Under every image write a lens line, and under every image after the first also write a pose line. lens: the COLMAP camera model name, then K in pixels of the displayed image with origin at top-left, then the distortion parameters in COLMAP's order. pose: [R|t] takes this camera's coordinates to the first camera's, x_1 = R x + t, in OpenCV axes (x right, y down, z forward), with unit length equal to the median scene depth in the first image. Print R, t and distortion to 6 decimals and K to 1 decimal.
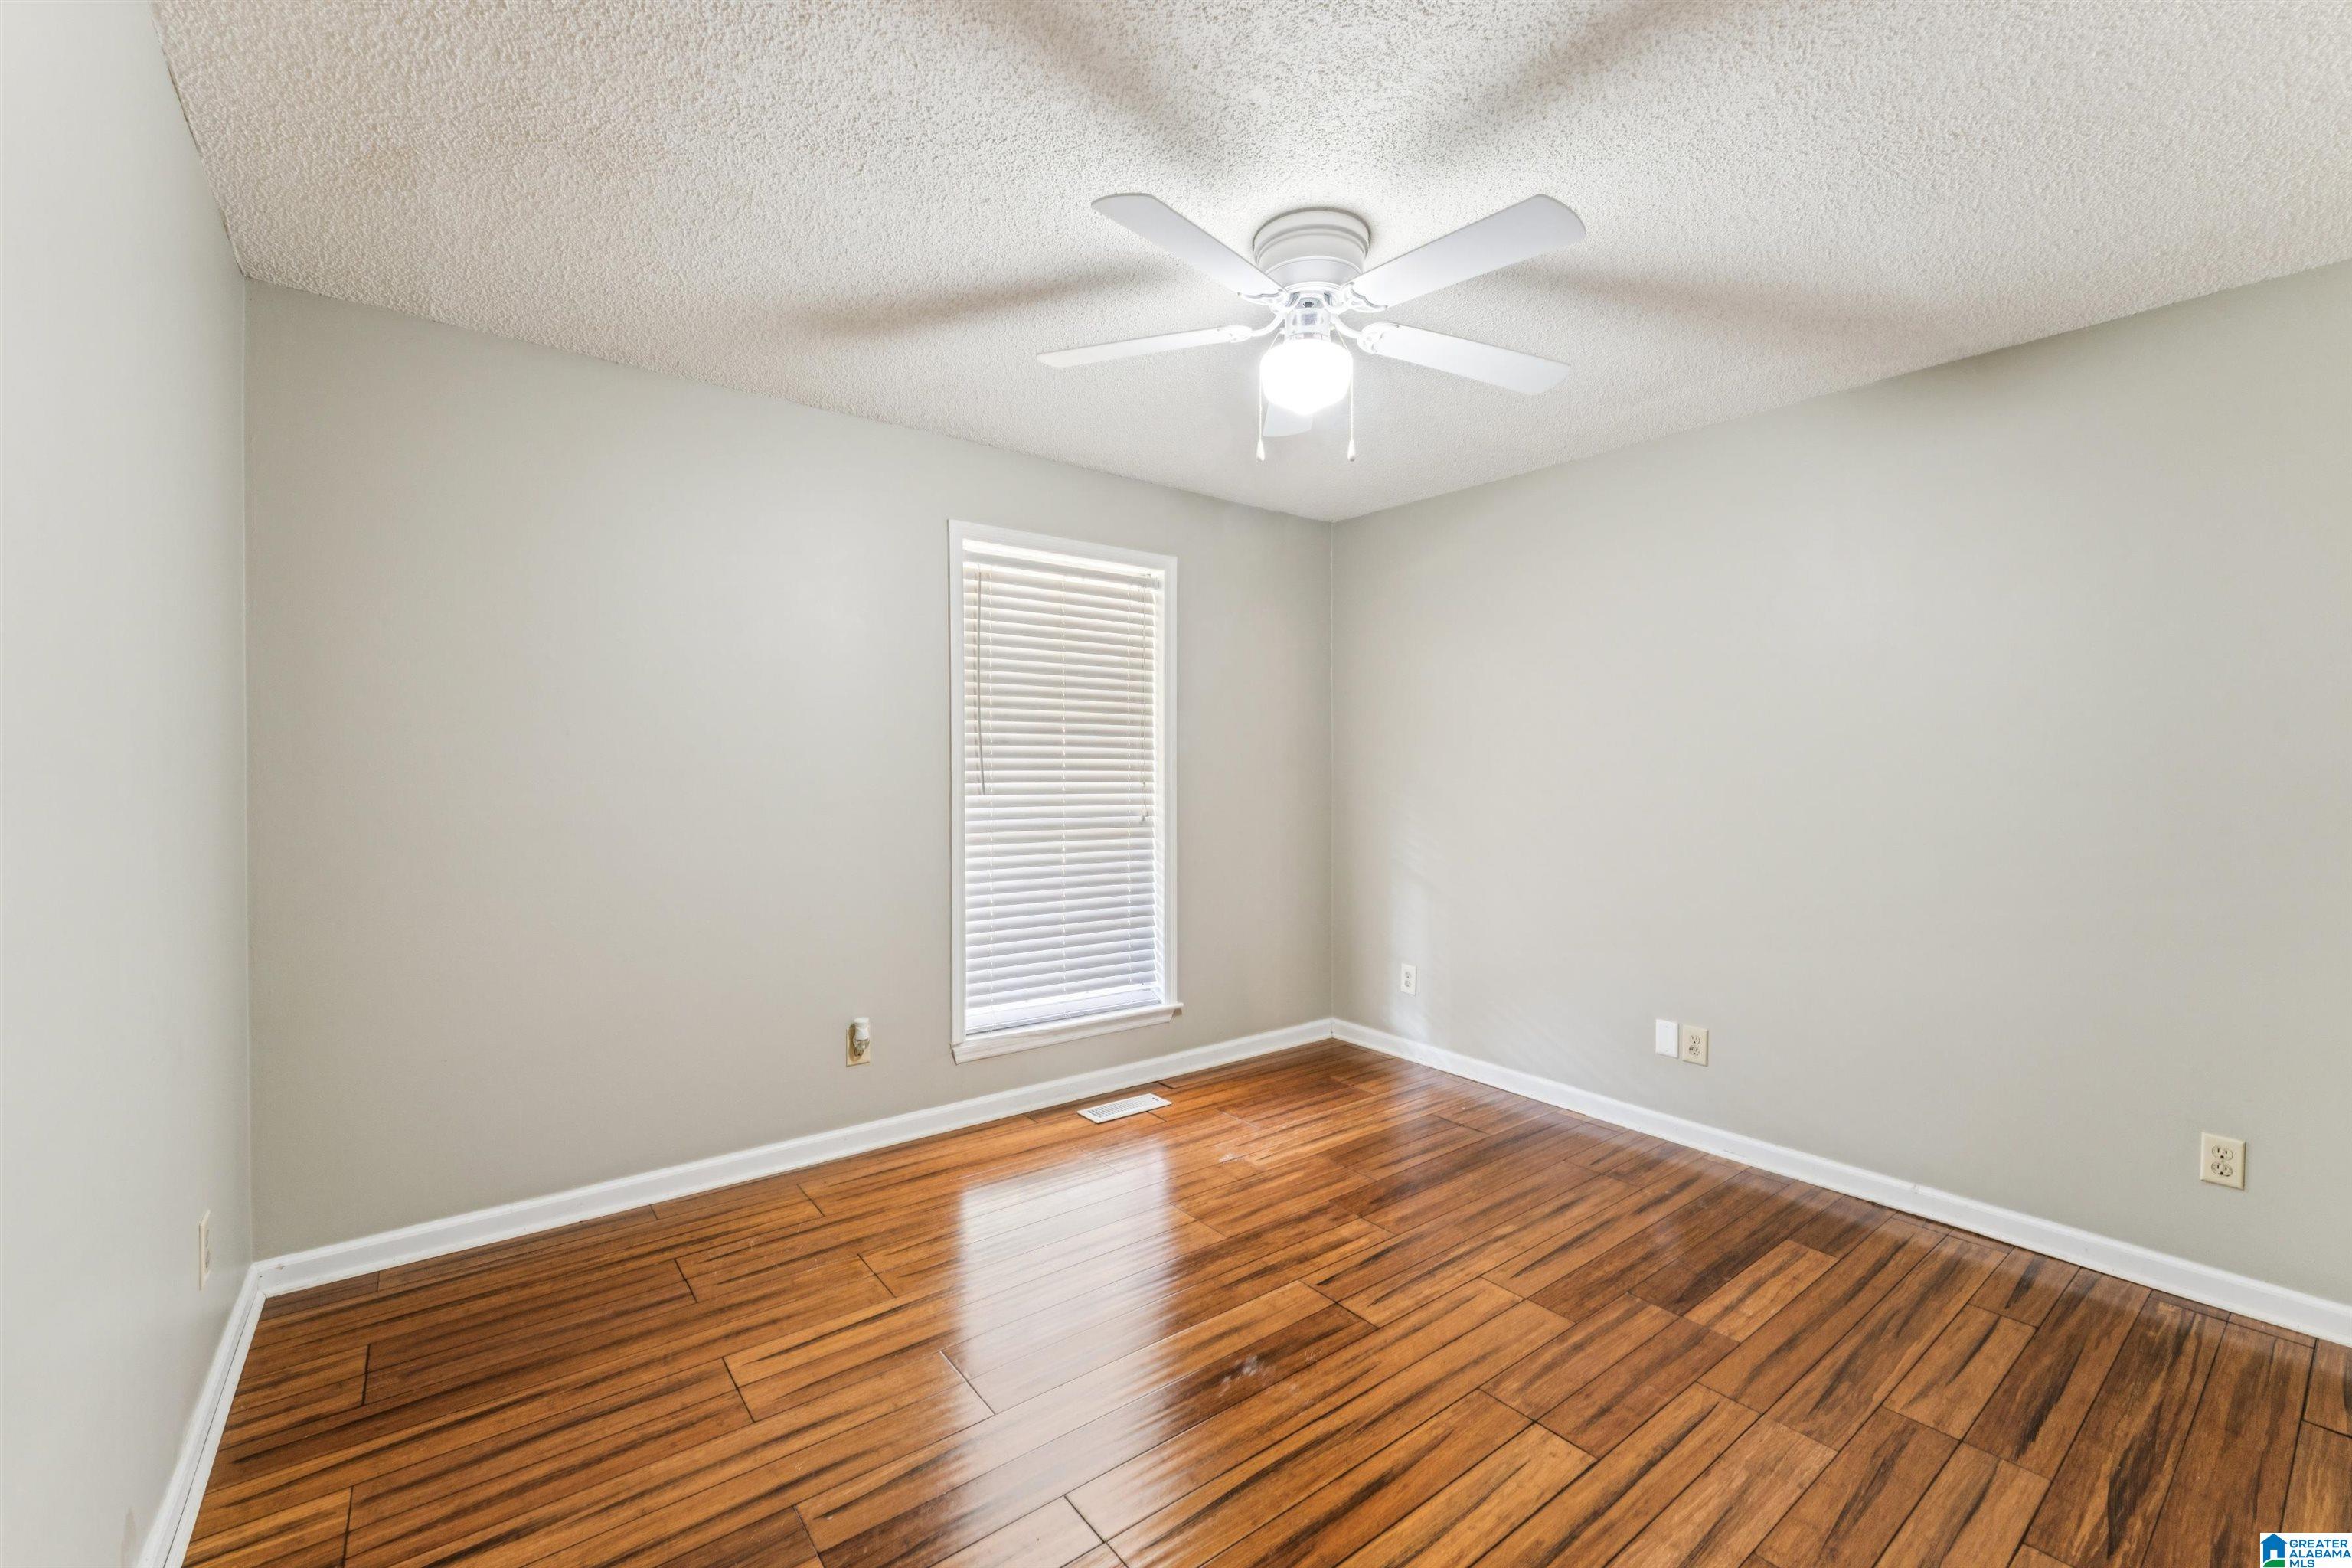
lens RADIAL K [[952.1, 0, 1161.0], [0, 952.1, 778.7], [0, 0, 1]] dist [-0.002784, 0.000082]
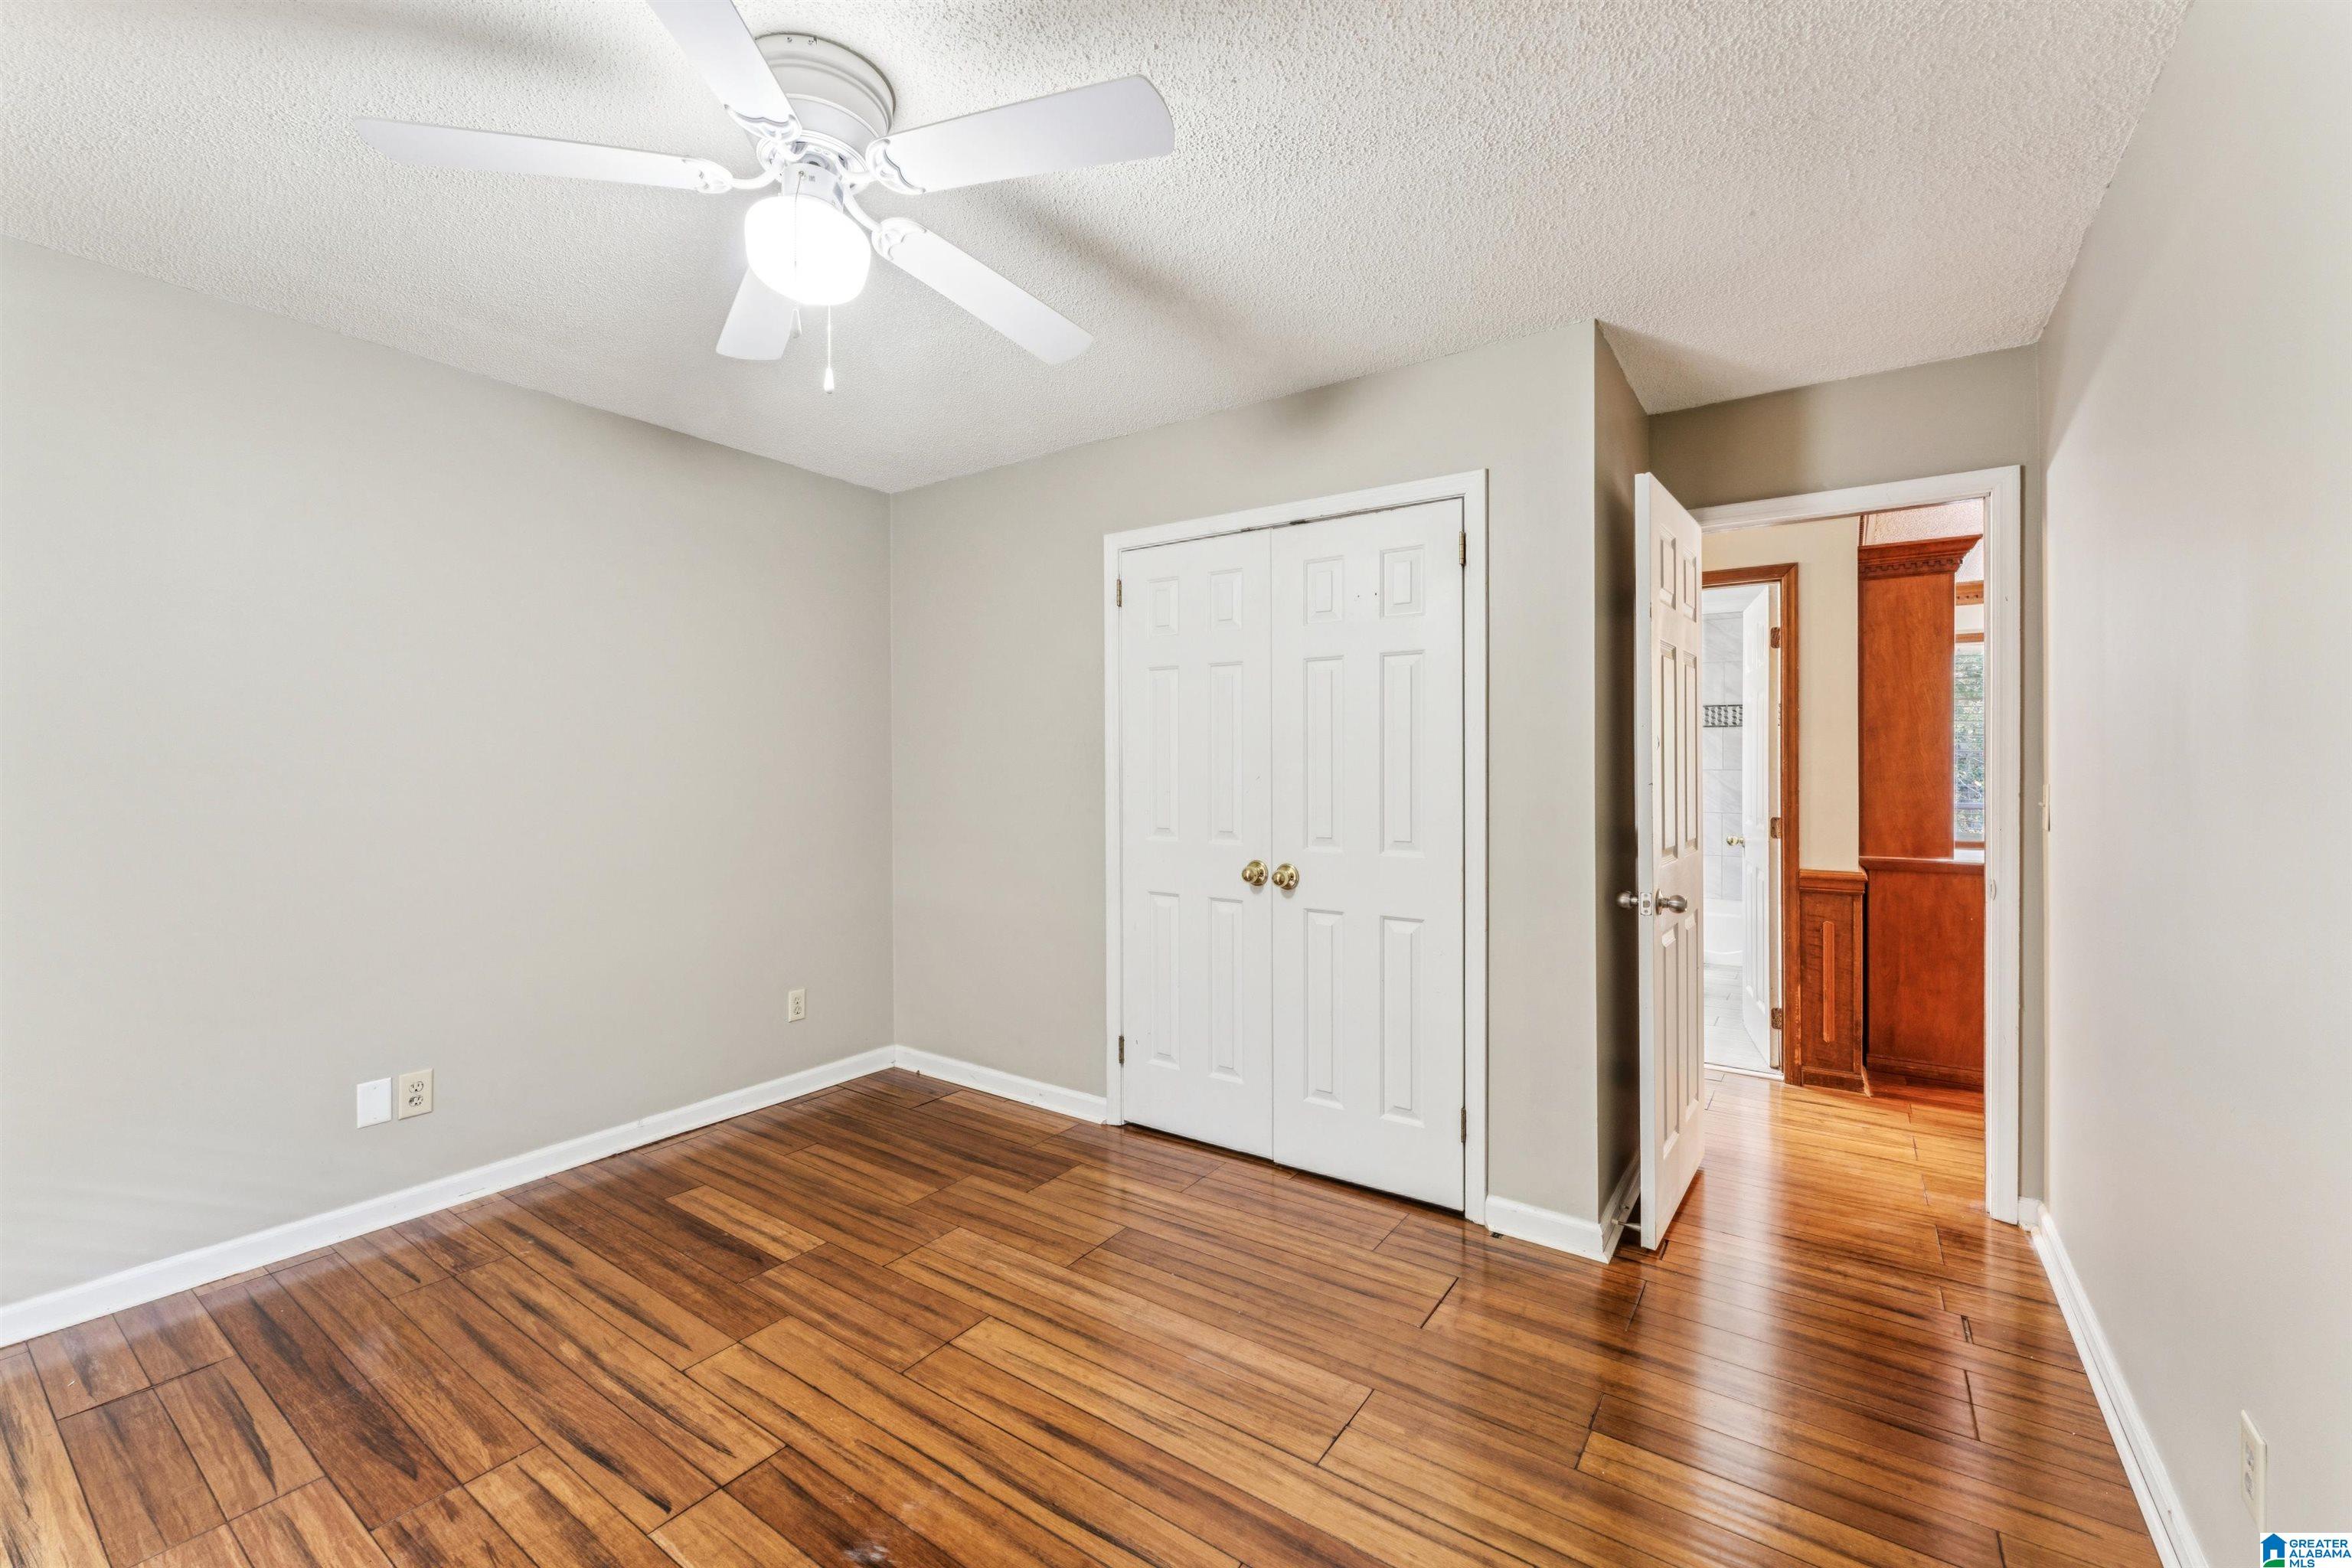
lens RADIAL K [[952.1, 0, 1168.5], [0, 952.1, 769.6], [0, 0, 1]] dist [-0.002784, 0.000082]
pose [[-0.296426, -0.010532, 0.954998, -0.580259], [0.008813, 0.999866, 0.013762, -0.015092], [-0.955015, 0.012496, -0.296294, 0.822319]]
